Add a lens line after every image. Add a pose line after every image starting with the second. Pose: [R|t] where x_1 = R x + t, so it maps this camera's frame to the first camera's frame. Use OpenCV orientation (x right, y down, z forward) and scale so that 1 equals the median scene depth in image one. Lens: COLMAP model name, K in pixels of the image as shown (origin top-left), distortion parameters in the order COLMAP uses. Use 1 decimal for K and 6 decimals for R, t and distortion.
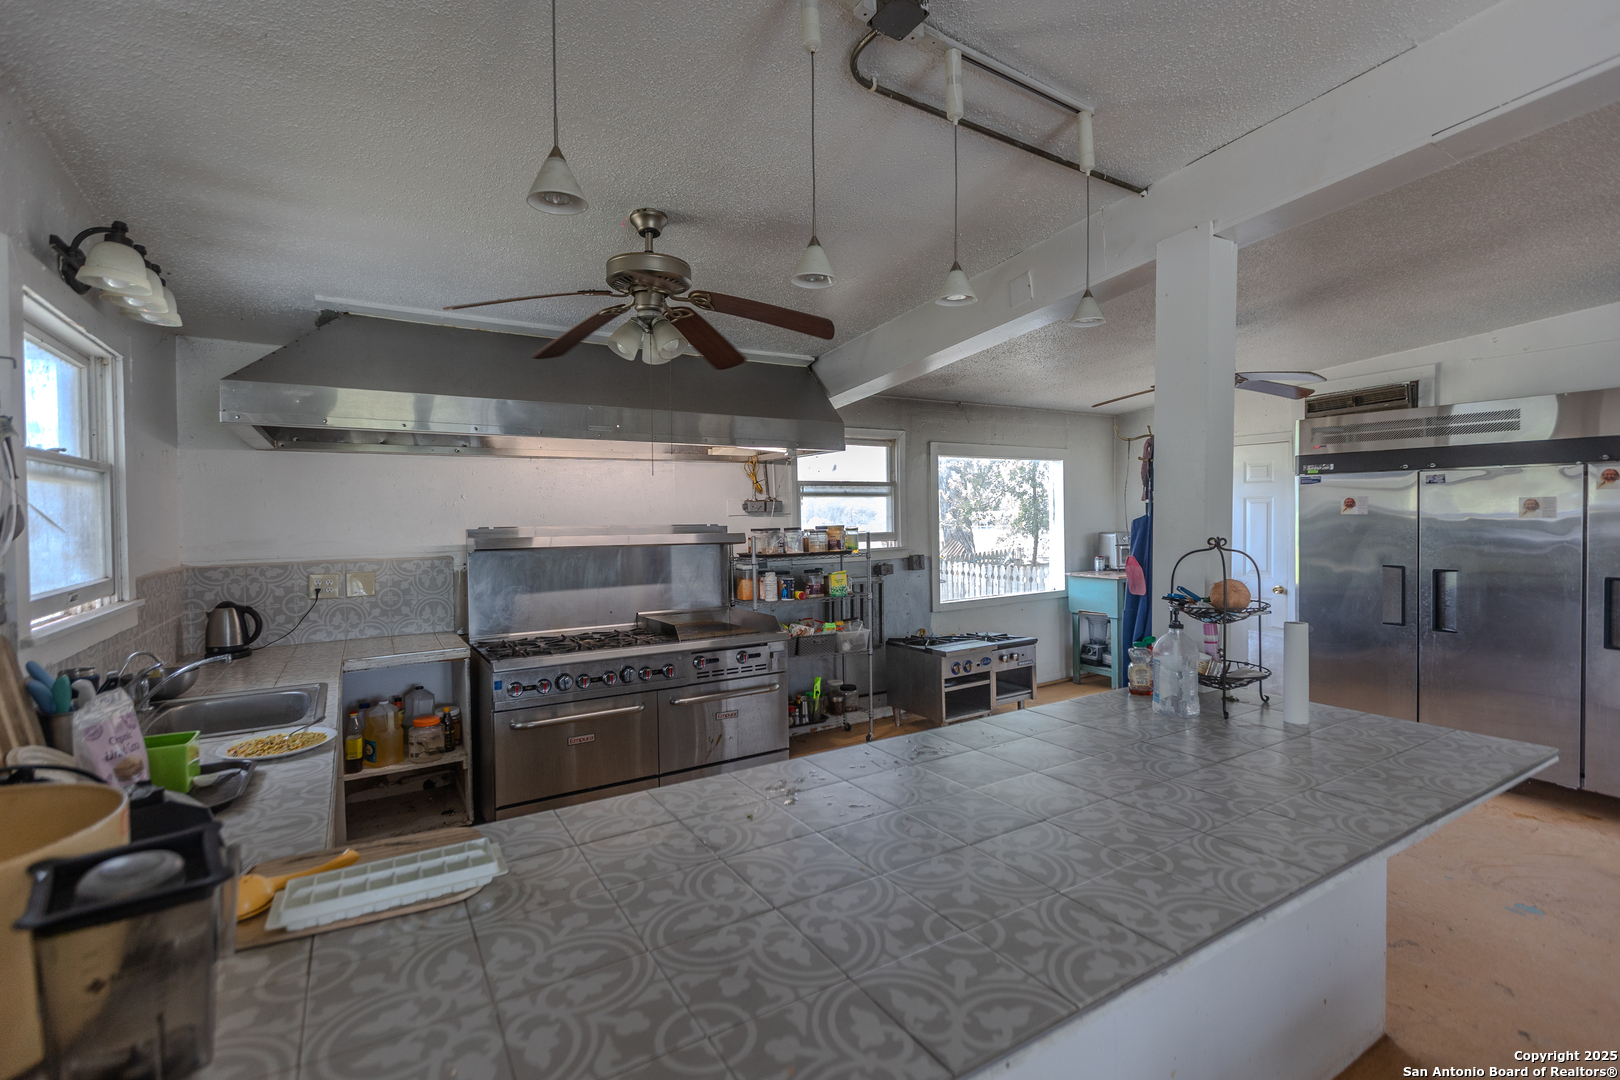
lens RADIAL K [[729.9, 0, 809.5], [0, 729.9, 534.7], [0, 0, 1]] dist [0.001634, 0.000034]
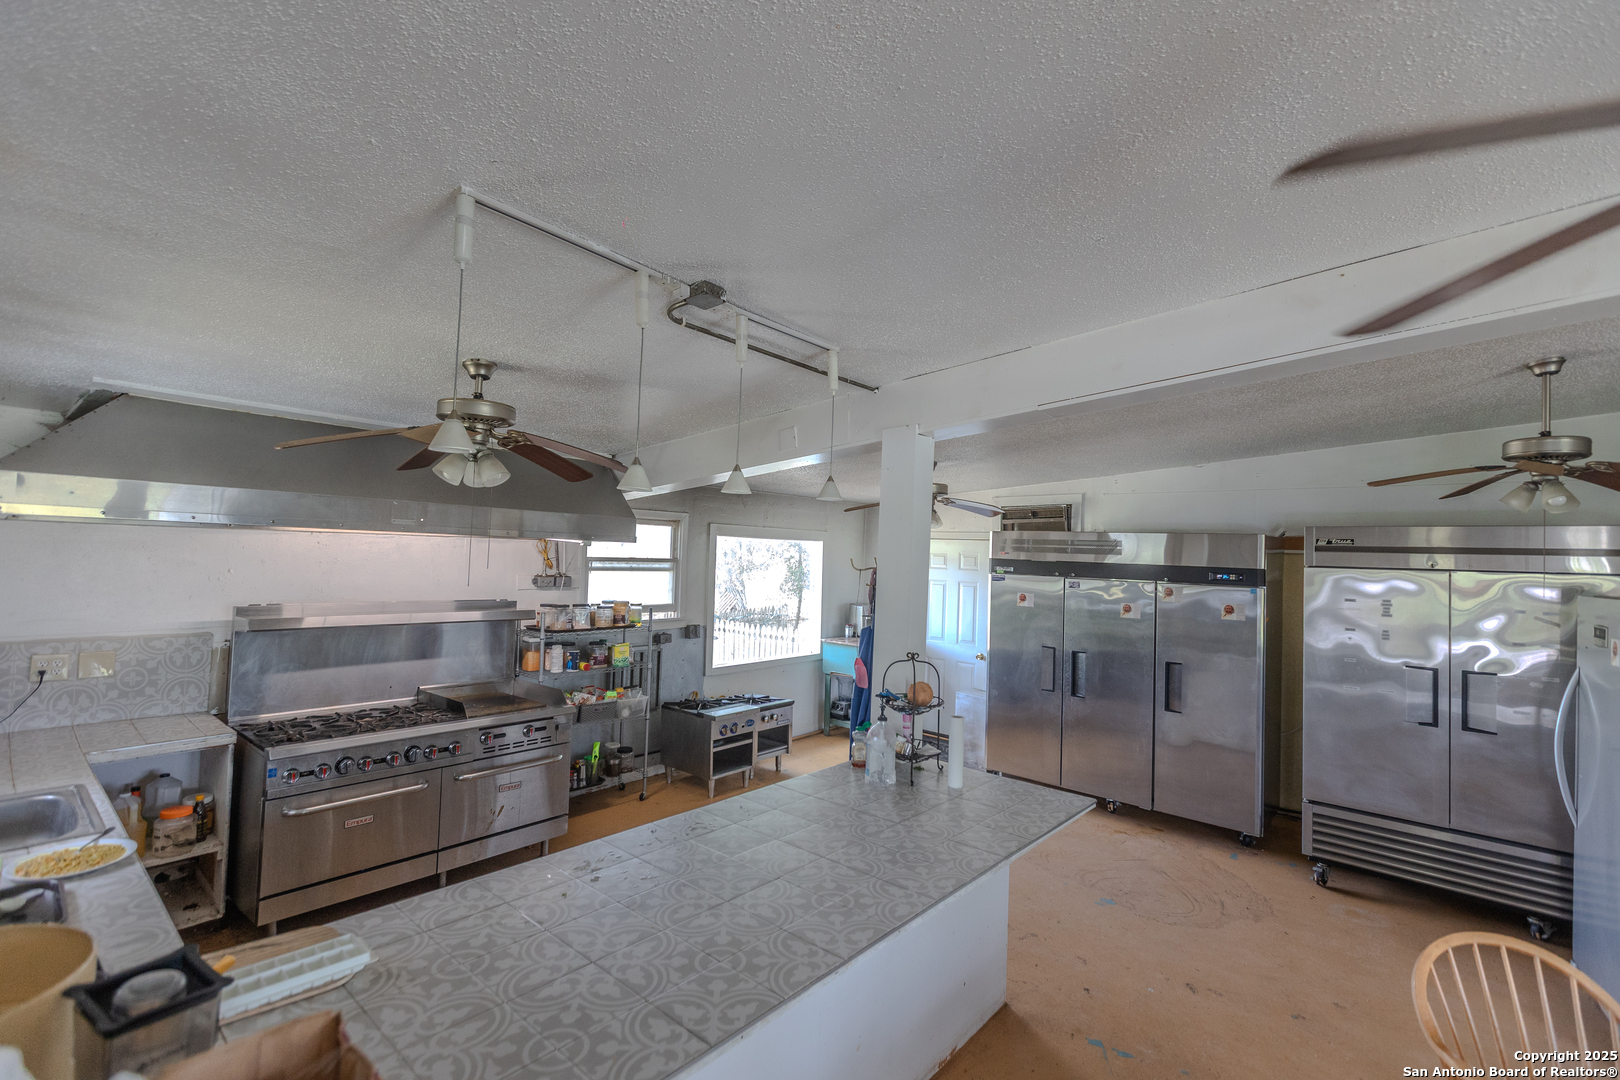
lens RADIAL K [[717.8, 0, 810.1], [0, 717.8, 533.6], [0, 0, 1]] dist [0.000407, -0.001437]
pose [[0.951958, 0.055542, 0.301151, -0.037277], [-0.038995, 0.997395, -0.060685, -0.088955], [-0.303737, 0.046026, 0.951644, -0.175055]]
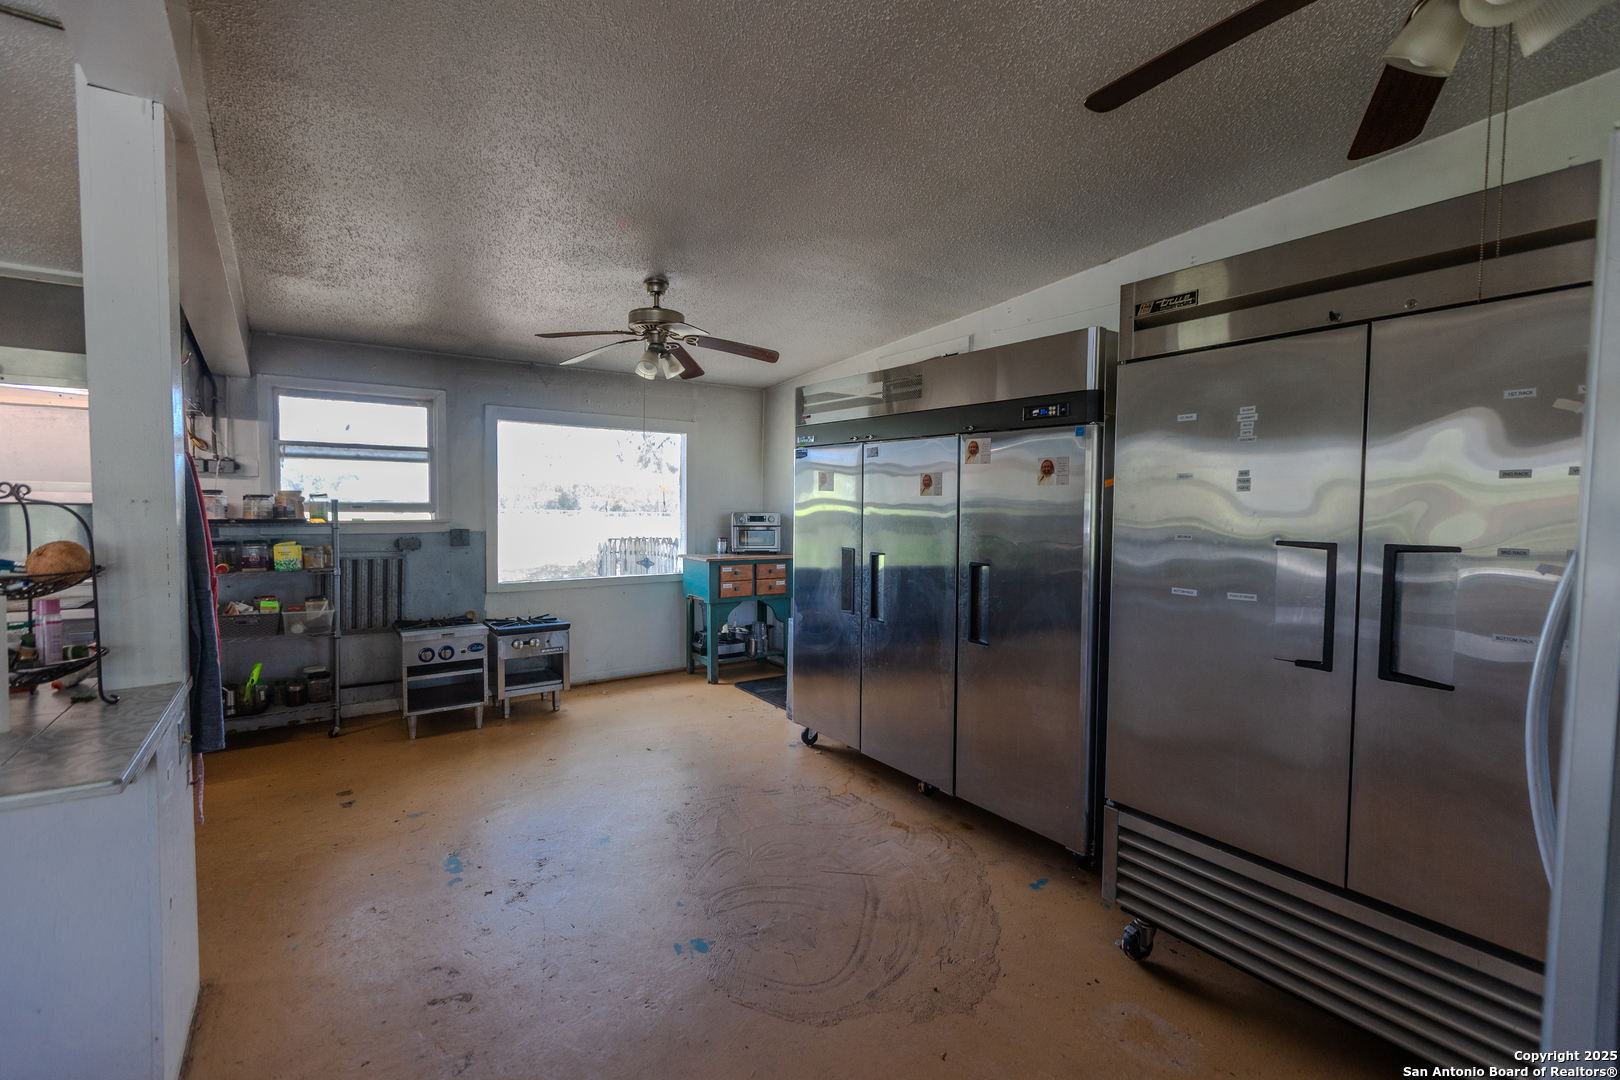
lens RADIAL K [[729.9, 0, 809.5], [0, 729.9, 534.7], [0, 0, 1]] dist [0.001634, 0.000034]
pose [[0.997480, 0.023980, 0.066768, 0.898729], [-0.025111, 0.999554, 0.016147, 0.015887], [-0.066351, -0.017783, 0.997638, 0.128010]]
